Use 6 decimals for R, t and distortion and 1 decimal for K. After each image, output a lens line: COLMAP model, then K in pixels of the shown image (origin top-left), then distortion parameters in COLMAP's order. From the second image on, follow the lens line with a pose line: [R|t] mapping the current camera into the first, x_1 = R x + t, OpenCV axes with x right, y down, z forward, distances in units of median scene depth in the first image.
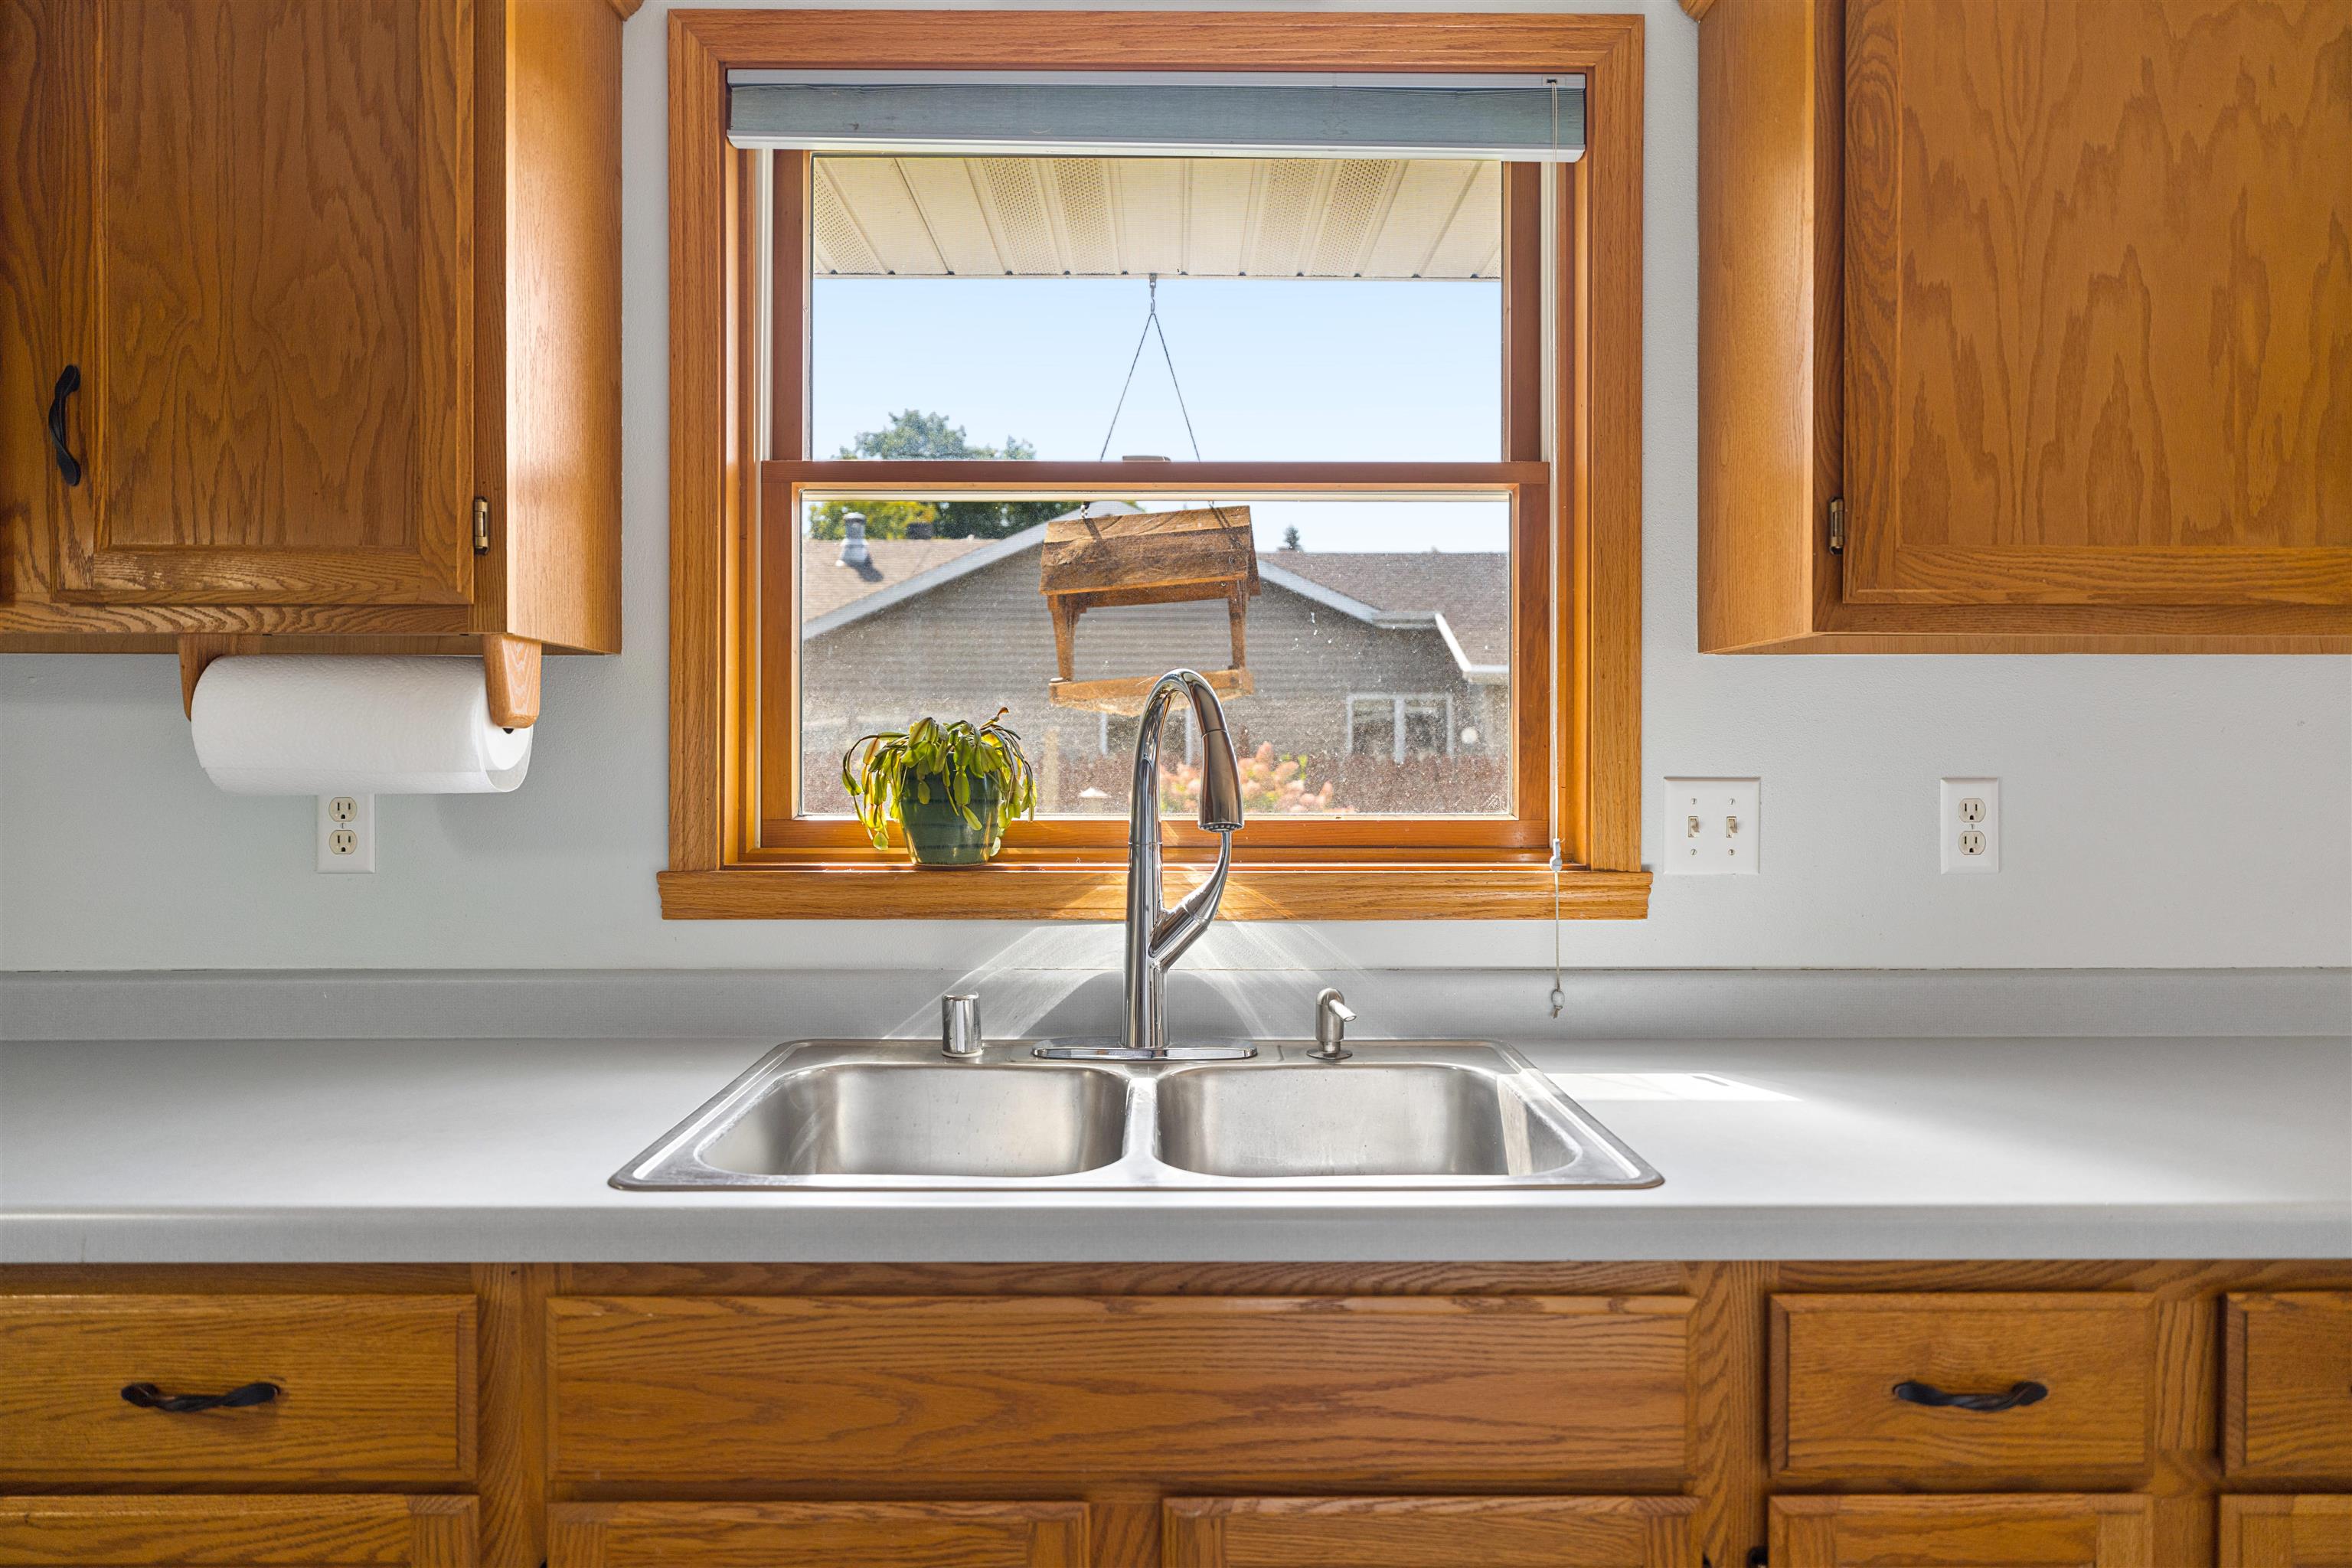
lens RADIAL K [[1437.6, 0, 1177.7], [0, 1437.6, 768.2], [0, 0, 1]] dist [-0.004524, 0.003220]
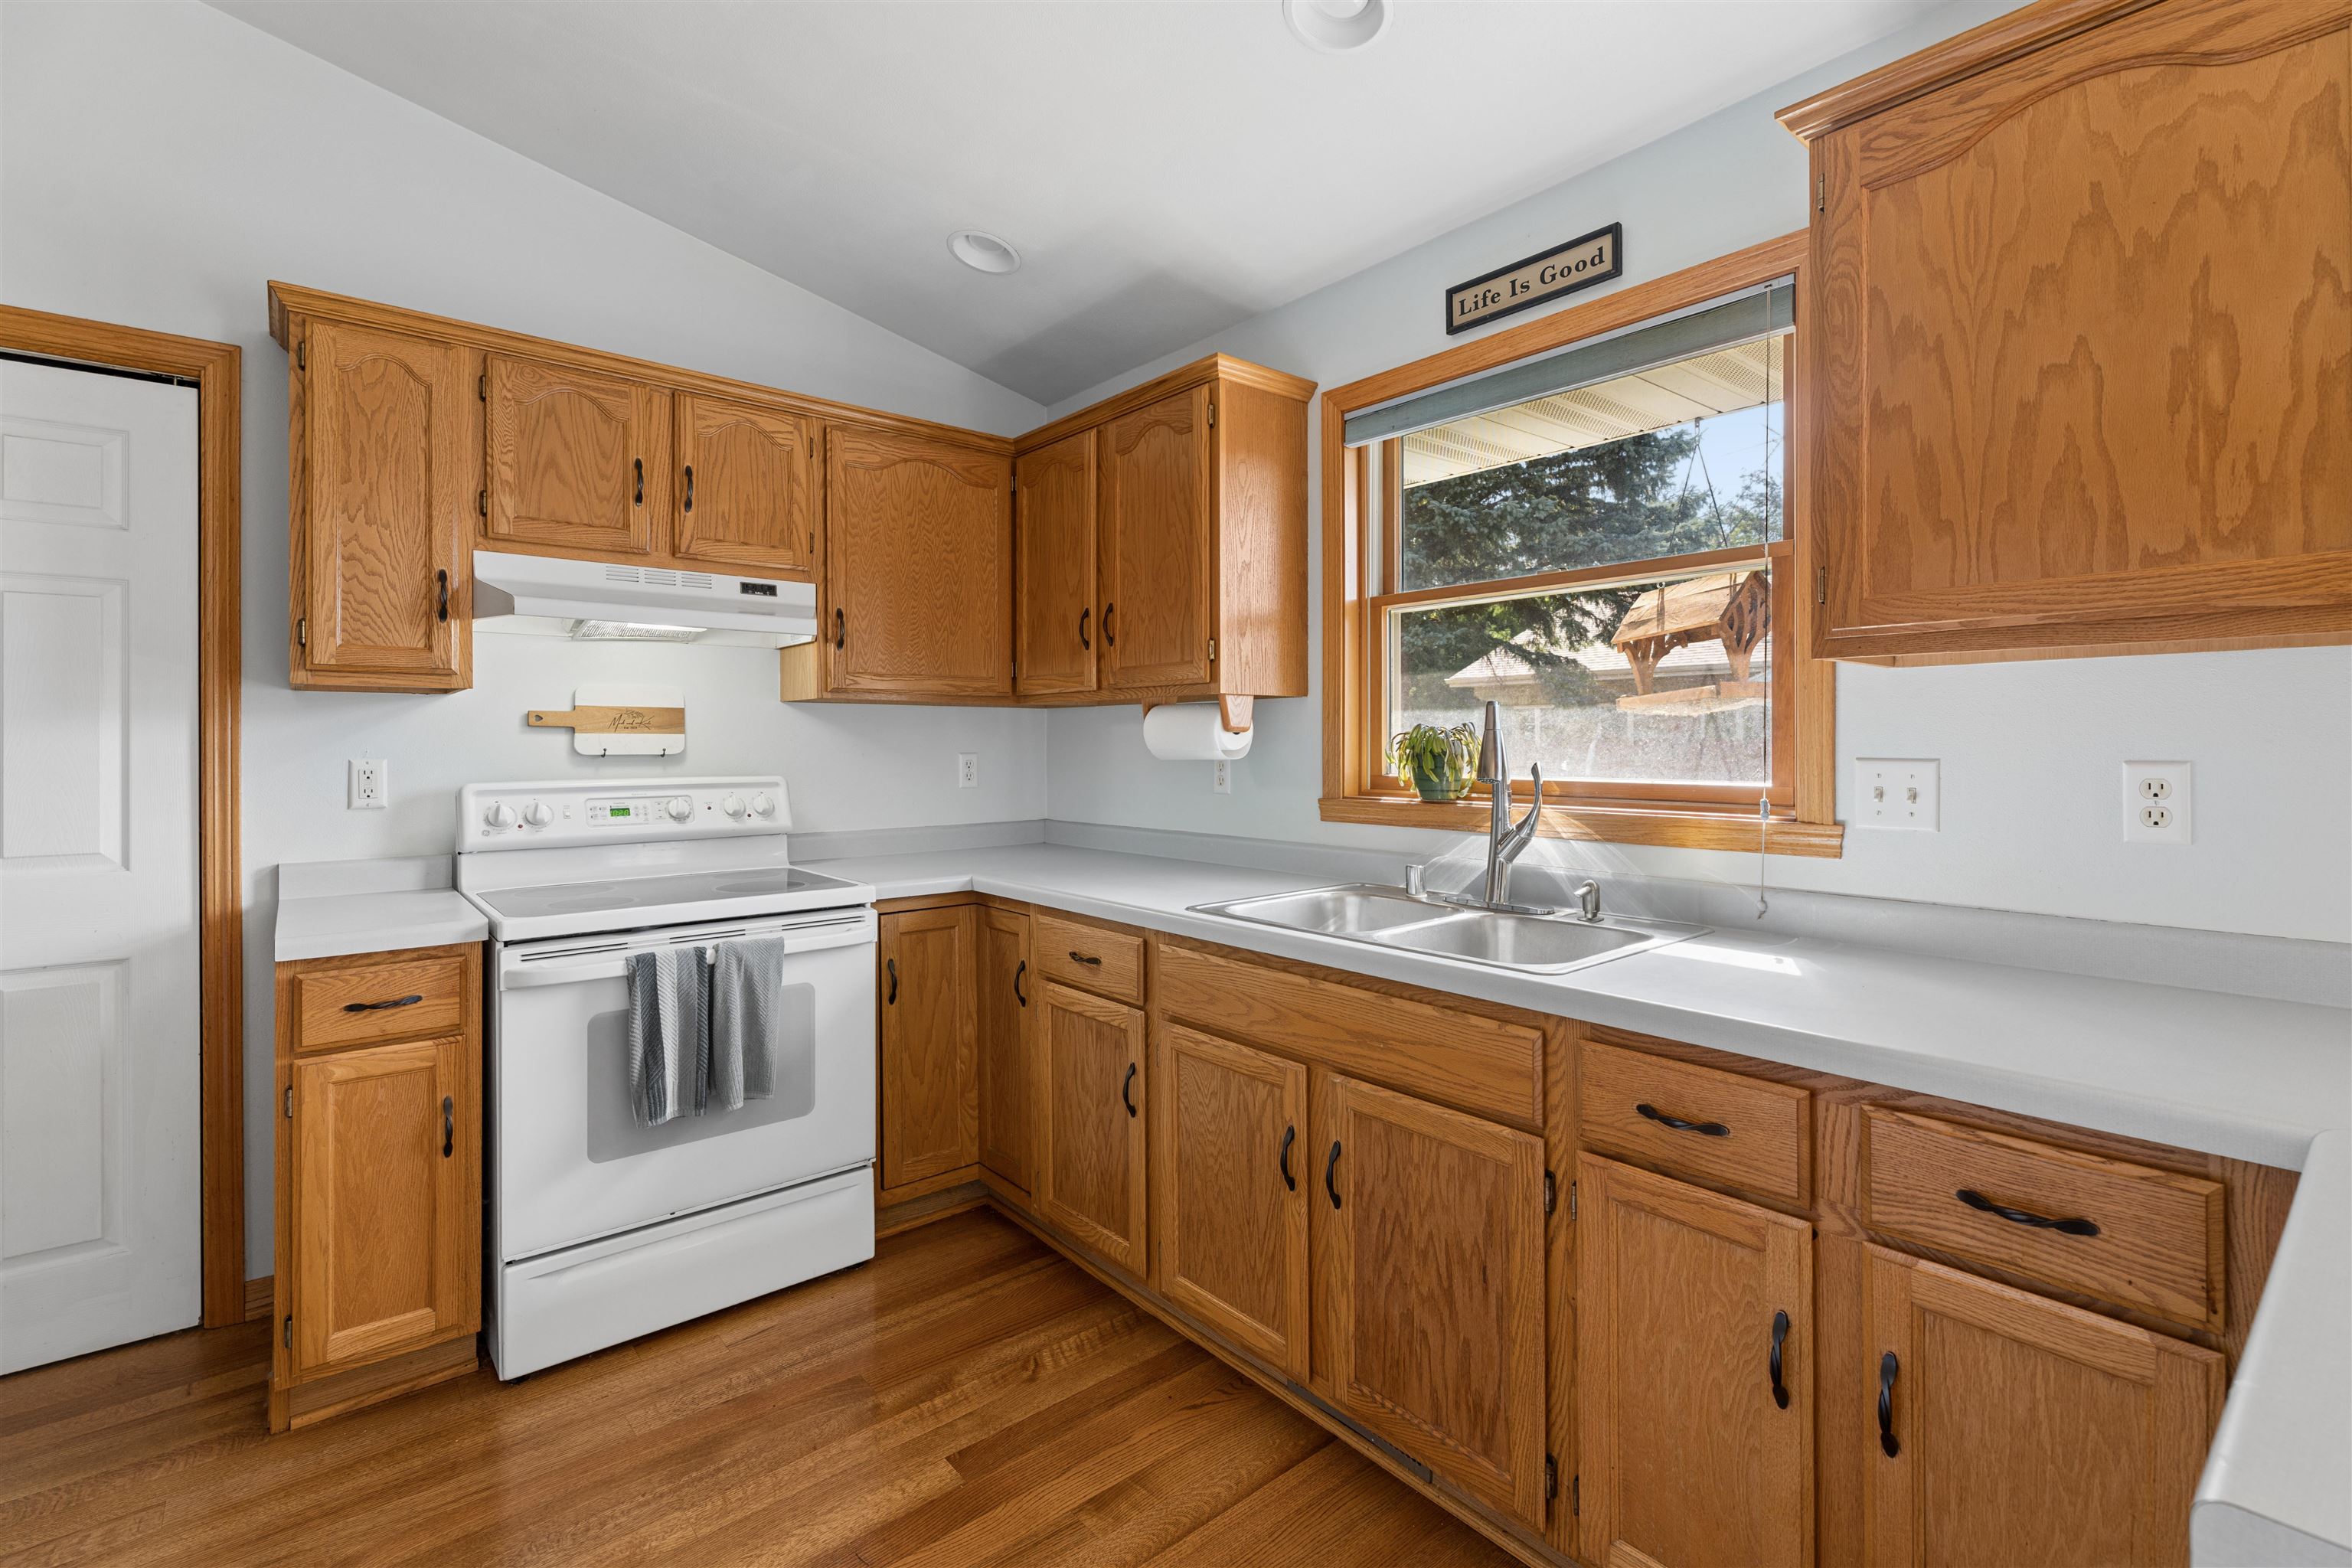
lens RADIAL K [[1059.1, 0, 1176.9], [0, 1059.1, 743.5], [0, 0, 1]] dist [-0.001161, -0.000676]
pose [[0.635202, -0.001588, -0.772344, 0.874362], [-0.004483, 0.999973, -0.005742, 0.001210], [0.772333, 0.007110, 0.635178, -0.193551]]
